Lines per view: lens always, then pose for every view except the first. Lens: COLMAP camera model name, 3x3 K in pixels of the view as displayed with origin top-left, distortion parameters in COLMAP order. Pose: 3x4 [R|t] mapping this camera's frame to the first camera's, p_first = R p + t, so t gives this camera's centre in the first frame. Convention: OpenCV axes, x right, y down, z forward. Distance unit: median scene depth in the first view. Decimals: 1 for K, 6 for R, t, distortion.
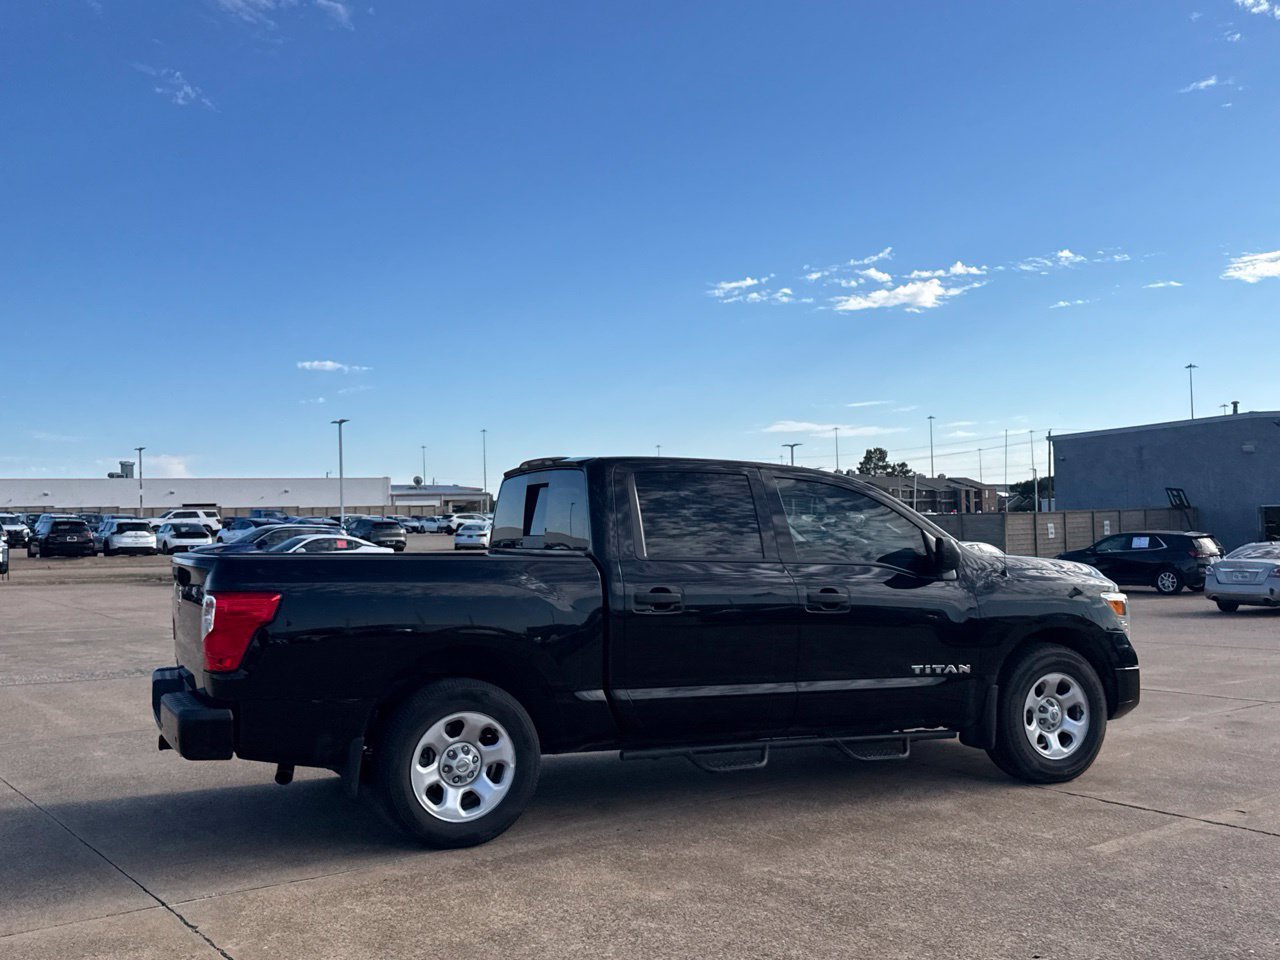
lens RADIAL K [[1215.0, 0, 615.3], [0, 1215.0, 459.4], [0, 0, 1]] dist [0.051110, 0.000000]
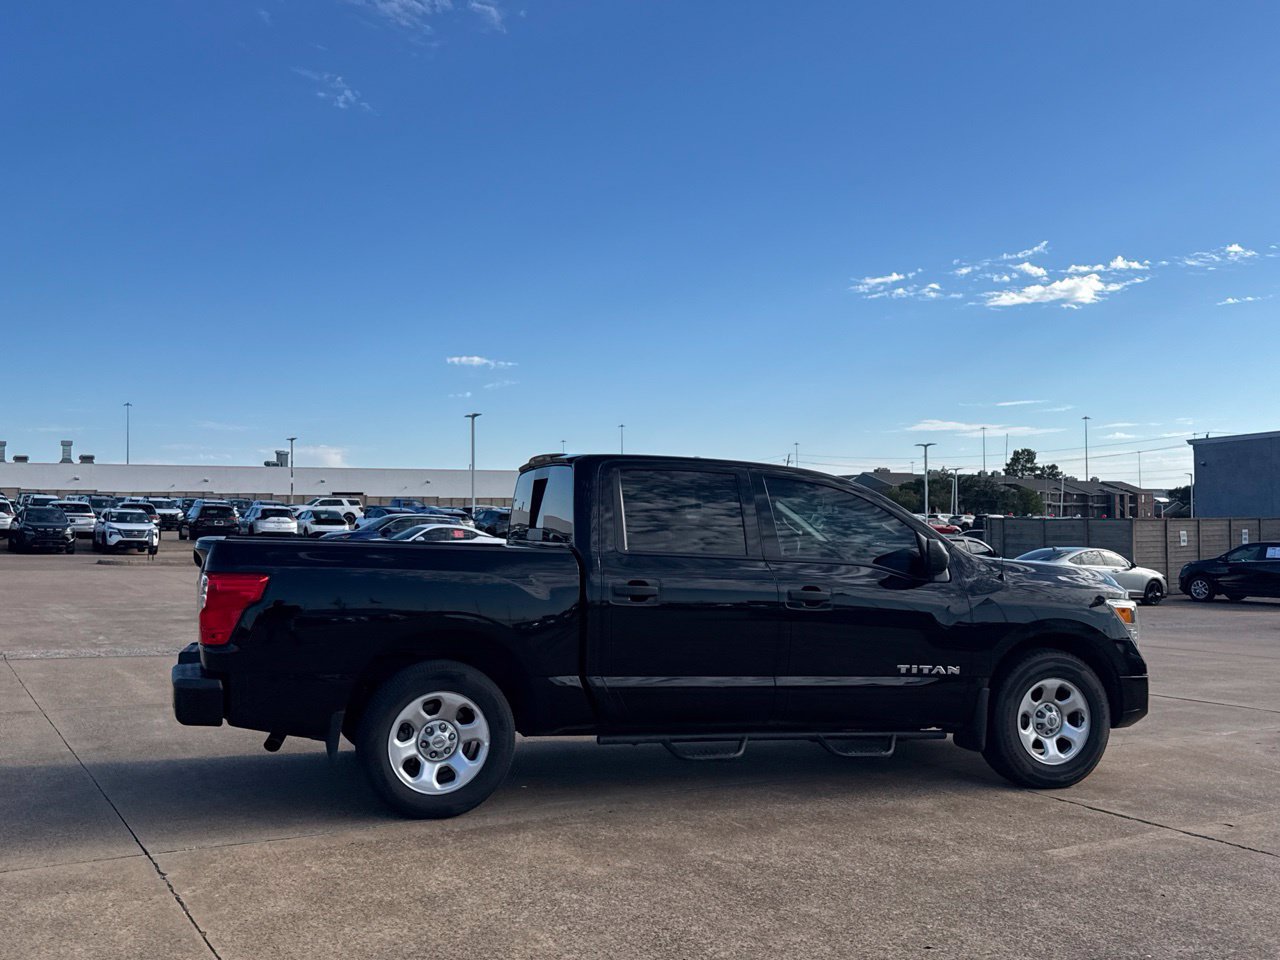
lens RADIAL K [[1215.0, 0, 612.6], [0, 1215.0, 448.6], [0, 0, 1]] dist [0.051110, 0.000000]
pose [[0.993034, 0.015554, -0.116794, 0.116030], [-0.016171, 0.999860, -0.004332, -0.002475], [0.116710, 0.006190, 0.993147, -0.033777]]
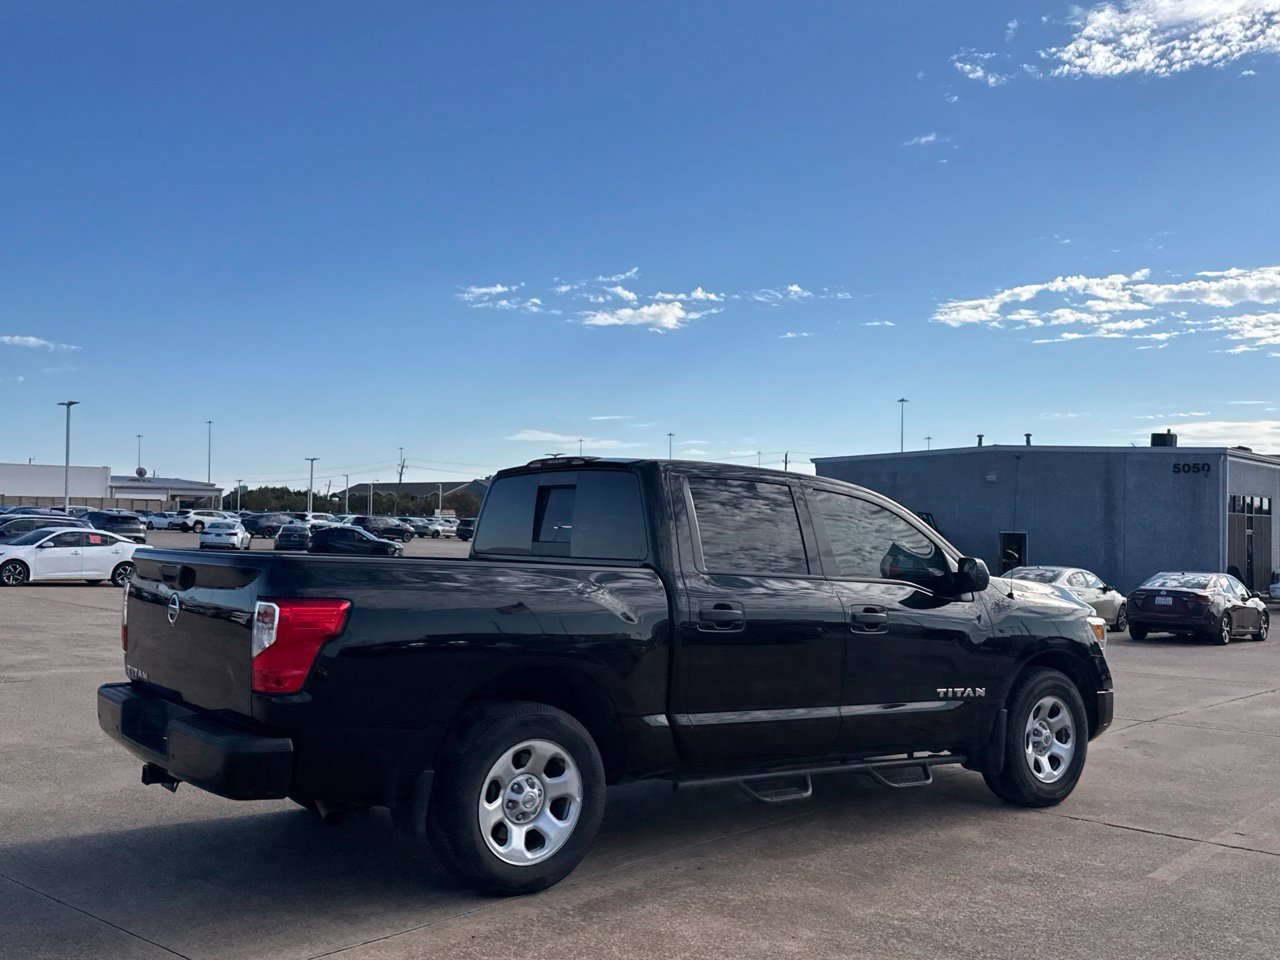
lens RADIAL K [[1215.0, 0, 621.7], [0, 1215.0, 466.1], [0, 0, 1]] dist [0.051110, 0.000000]
pose [[0.975158, 0.047712, 0.216310, -0.208002], [-0.047626, 0.998849, -0.005611, 0.008450], [-0.216329, -0.004830, 0.976309, 0.097819]]
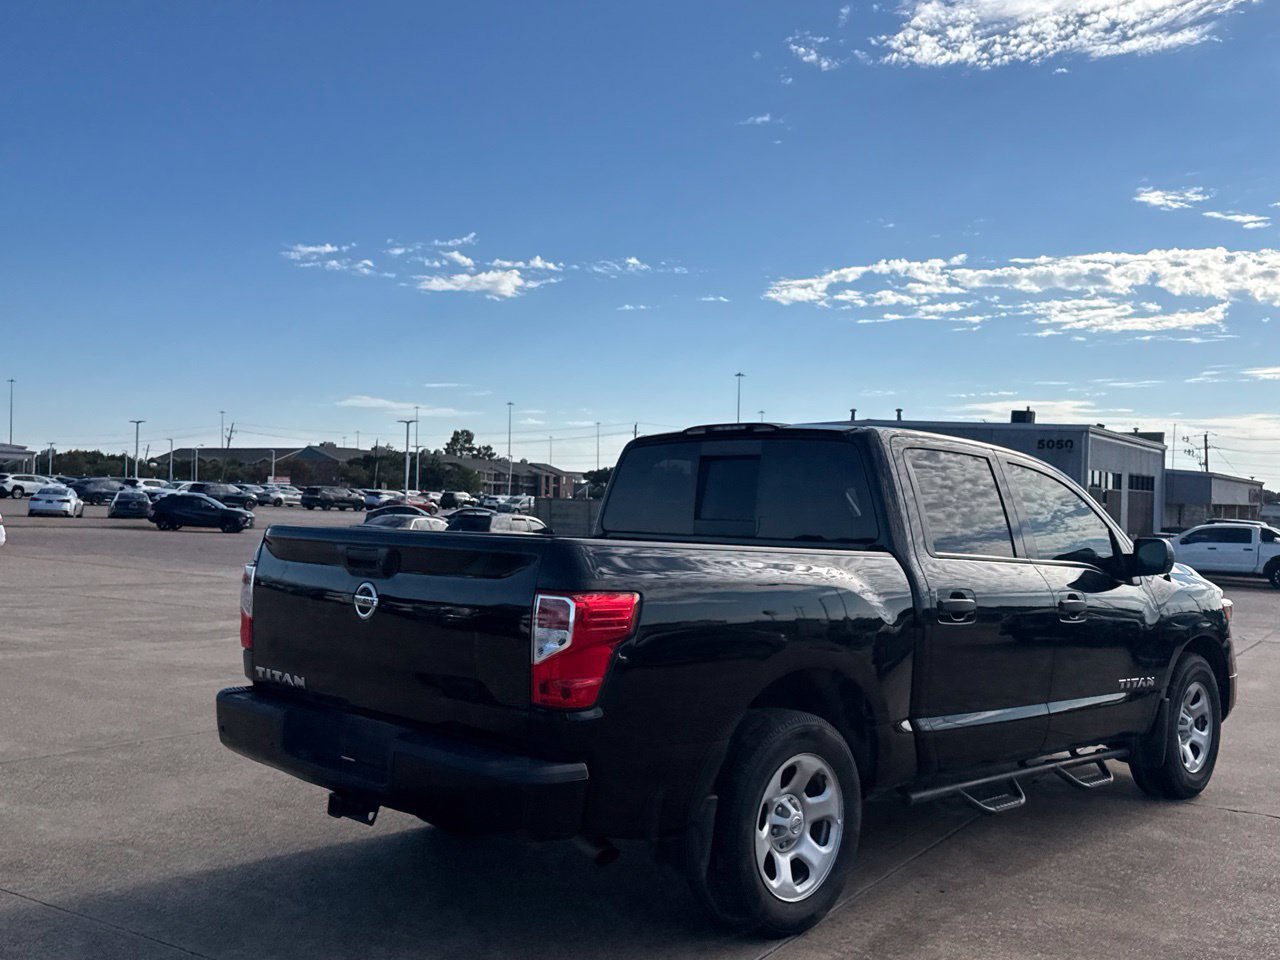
lens RADIAL K [[1215.0, 0, 633.3], [0, 1215.0, 481.8], [0, 0, 1]] dist [0.051110, 0.000000]
pose [[0.932716, 0.049369, 0.357217, -0.394051], [-0.061953, 0.997794, 0.023865, 0.022731], [-0.355251, -0.044391, 0.933716, 0.272621]]
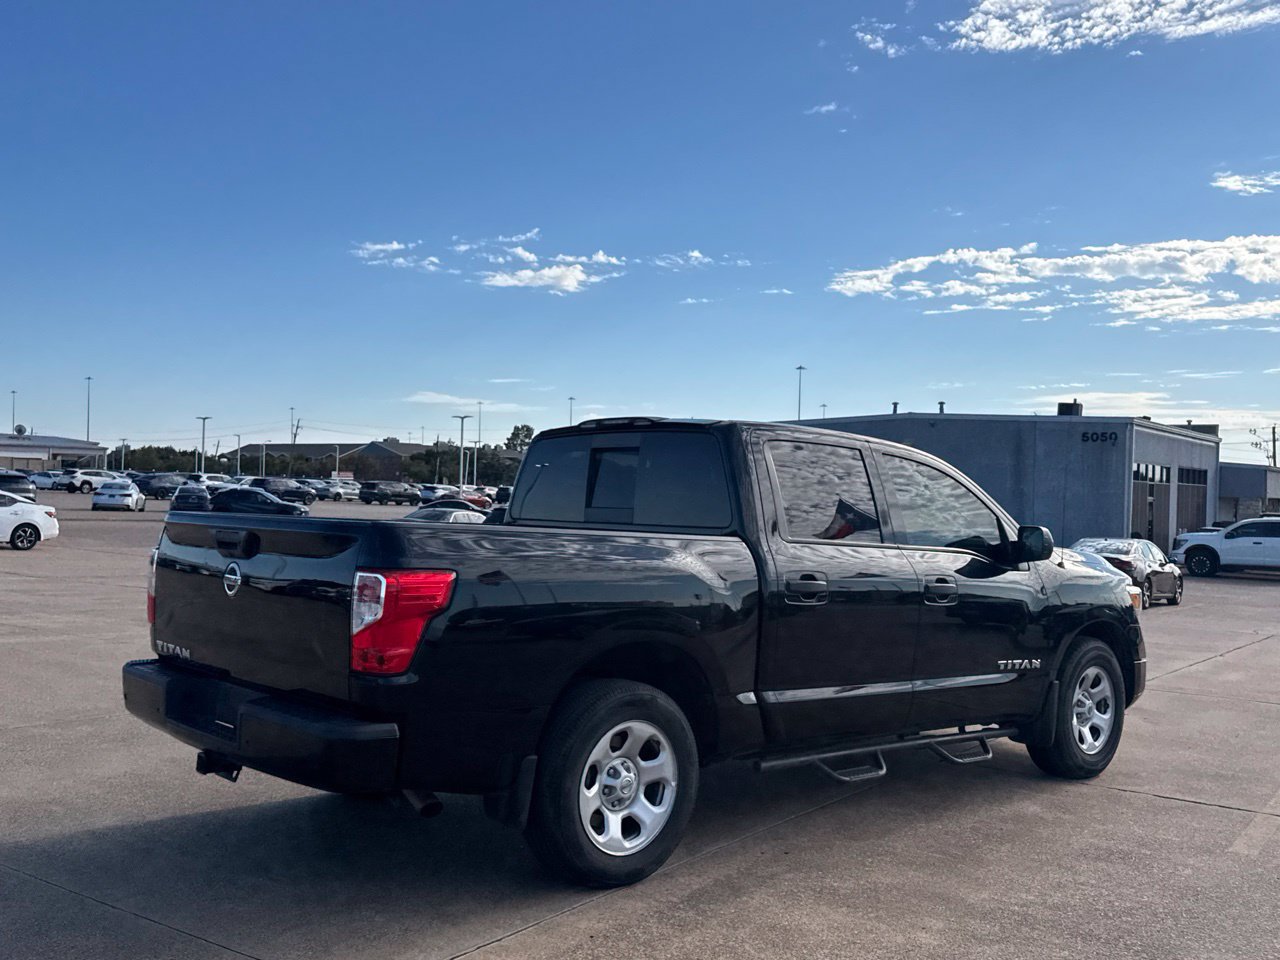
lens RADIAL K [[1215.0, 0, 629.1], [0, 1215.0, 487.7], [0, 0, 1]] dist [0.051110, 0.000000]
pose [[0.951277, 0.045190, 0.305009, -0.303066], [-0.059134, 0.997578, 0.036630, 0.016484], [-0.302615, -0.052882, 0.951645, 0.182401]]
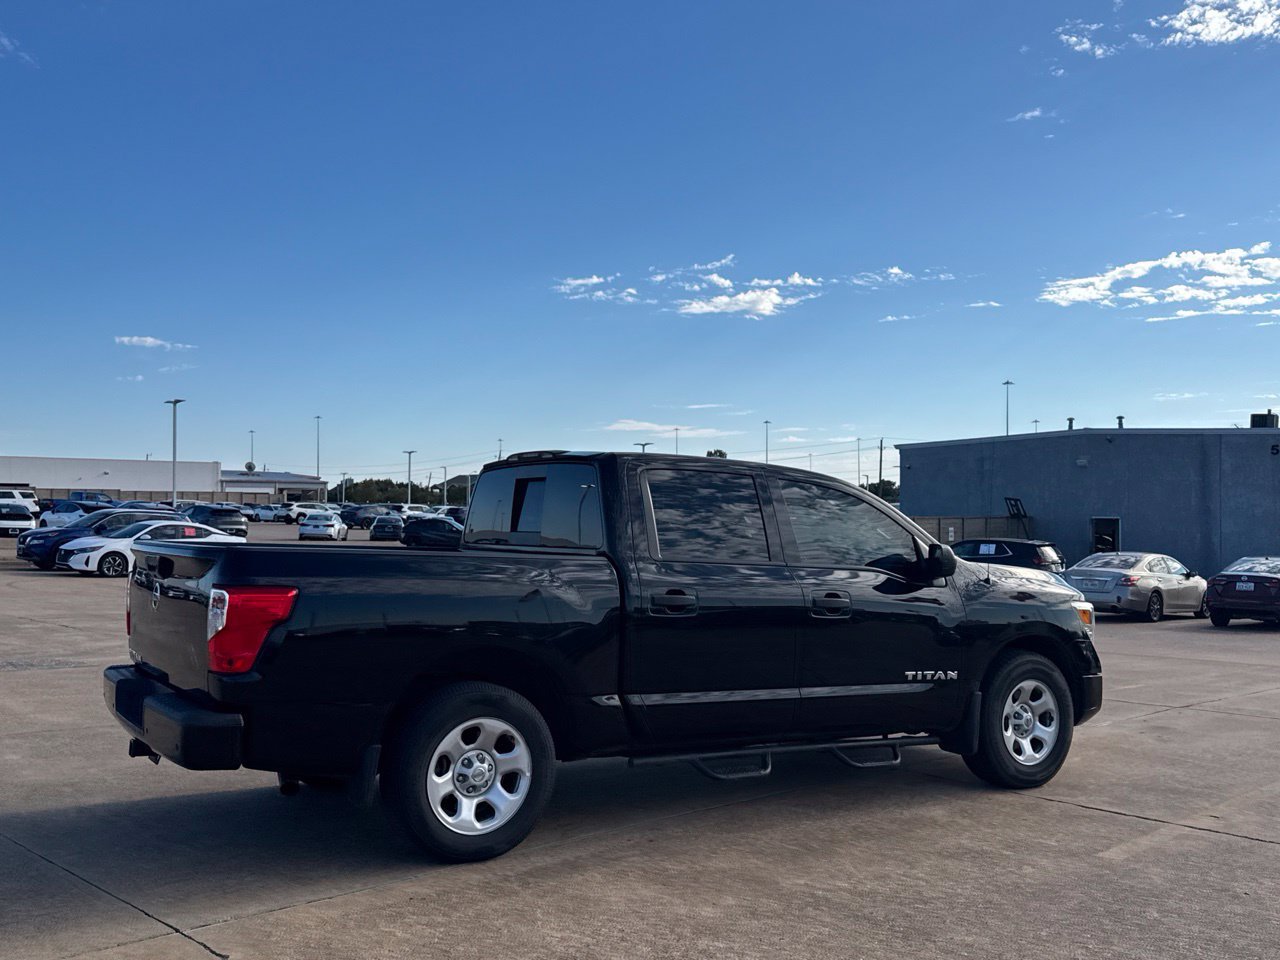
lens RADIAL K [[1215.0, 0, 622.2], [0, 1215.0, 454.9], [0, 0, 1]] dist [0.051110, 0.000000]
pose [[0.989936, 0.034959, 0.137129, -0.121286], [-0.034967, 0.999386, -0.002350, 0.002093], [-0.137127, -0.002469, 0.990550, 0.041342]]
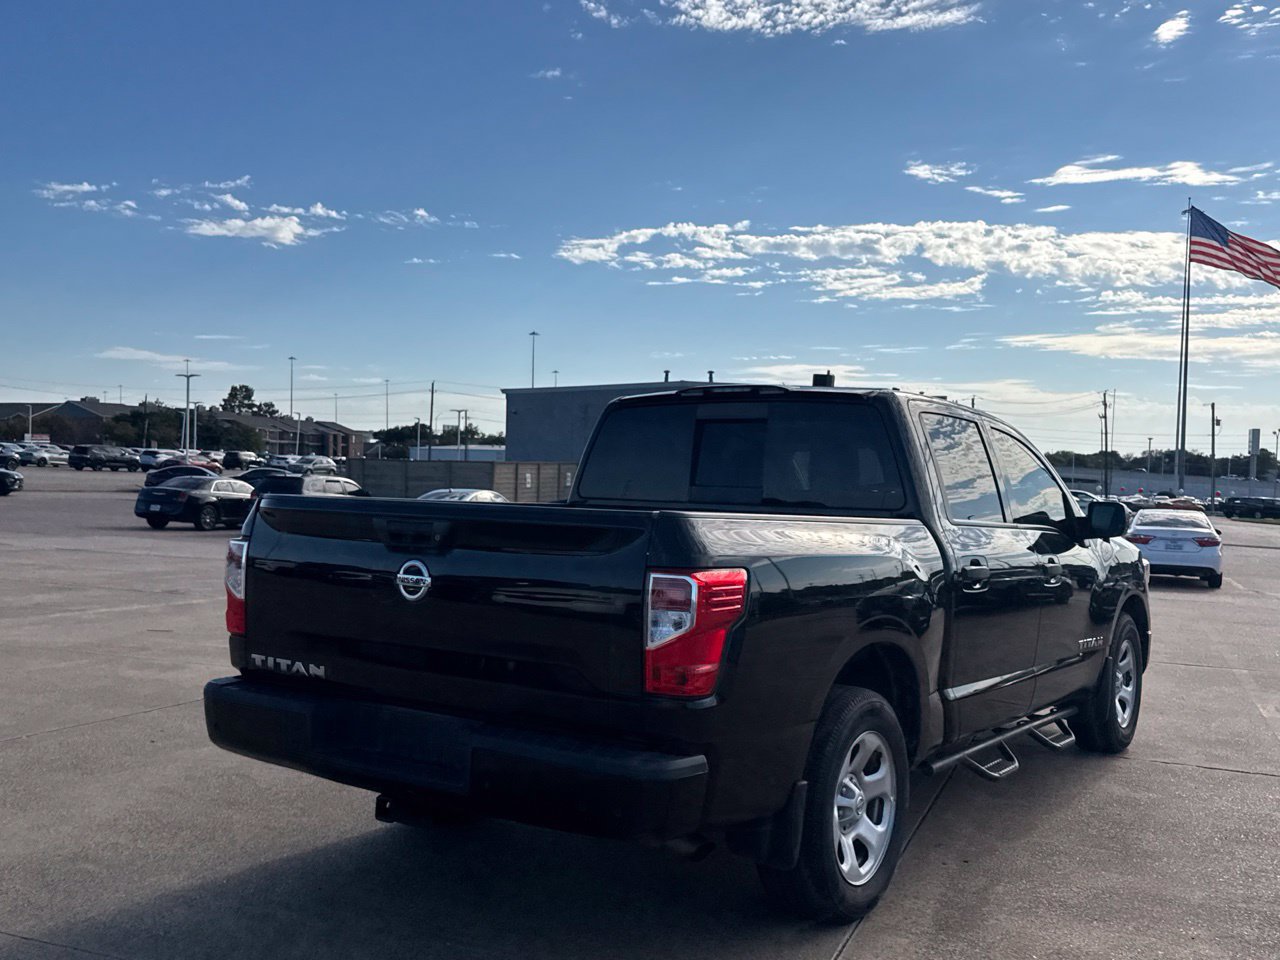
lens RADIAL K [[1215.0, 0, 642.2], [0, 1215.0, 493.2], [0, 0, 1]] dist [0.051110, 0.000000]
pose [[0.853769, 0.029954, 0.519790, -0.488998], [-0.068475, 0.996132, 0.055069, 0.028527], [-0.516130, -0.082609, 0.852517, 0.368694]]
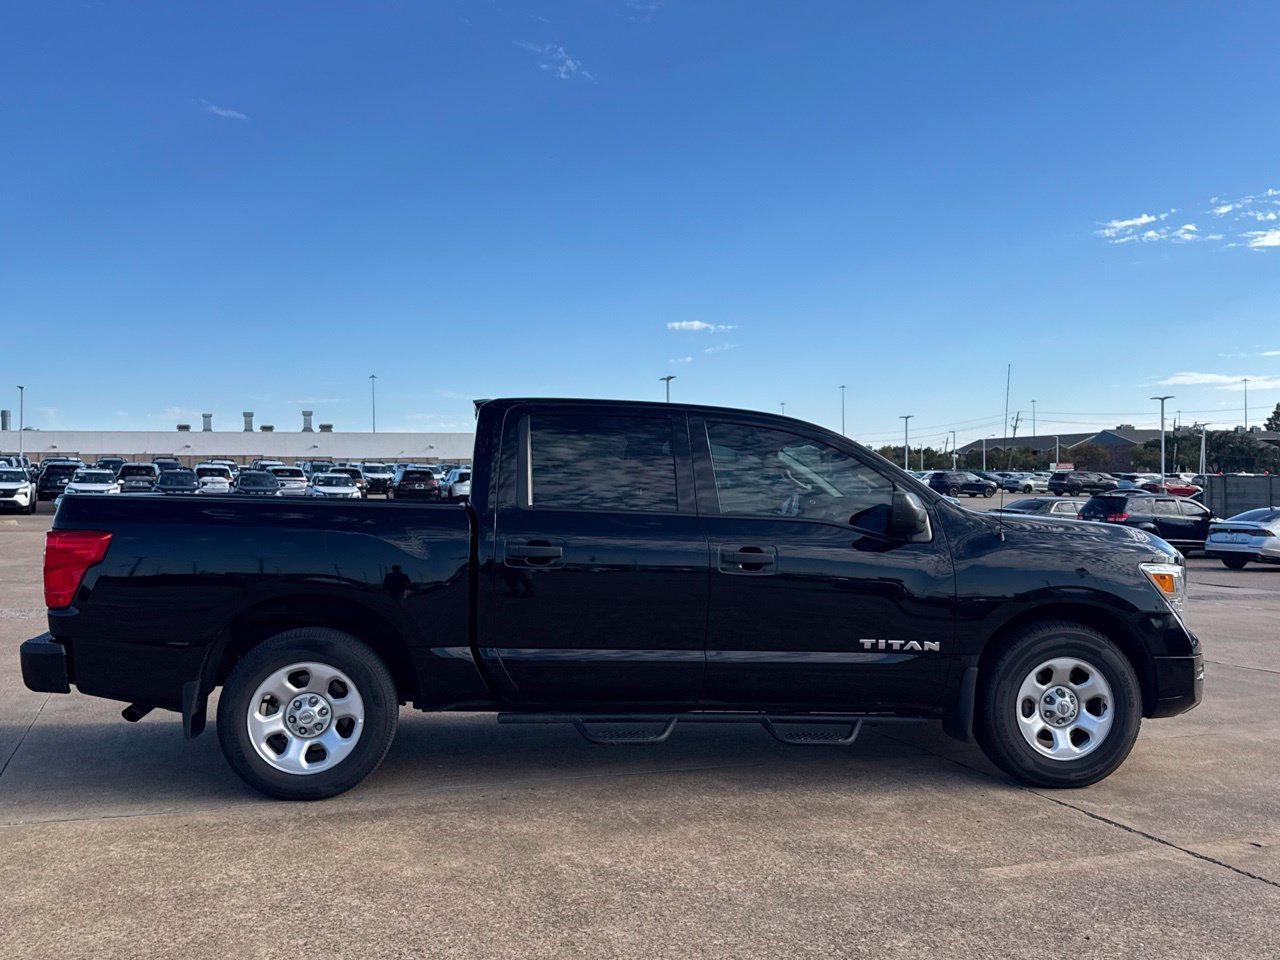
lens RADIAL K [[1215.0, 0, 619.8], [0, 1215.0, 461.6], [0, 0, 1]] dist [0.051110, 0.000000]
pose [[0.957216, 0.010826, -0.289172, 0.308110], [0.000082, 0.999290, 0.037684, 0.010382], [0.289374, -0.036096, 0.956535, 0.123690]]
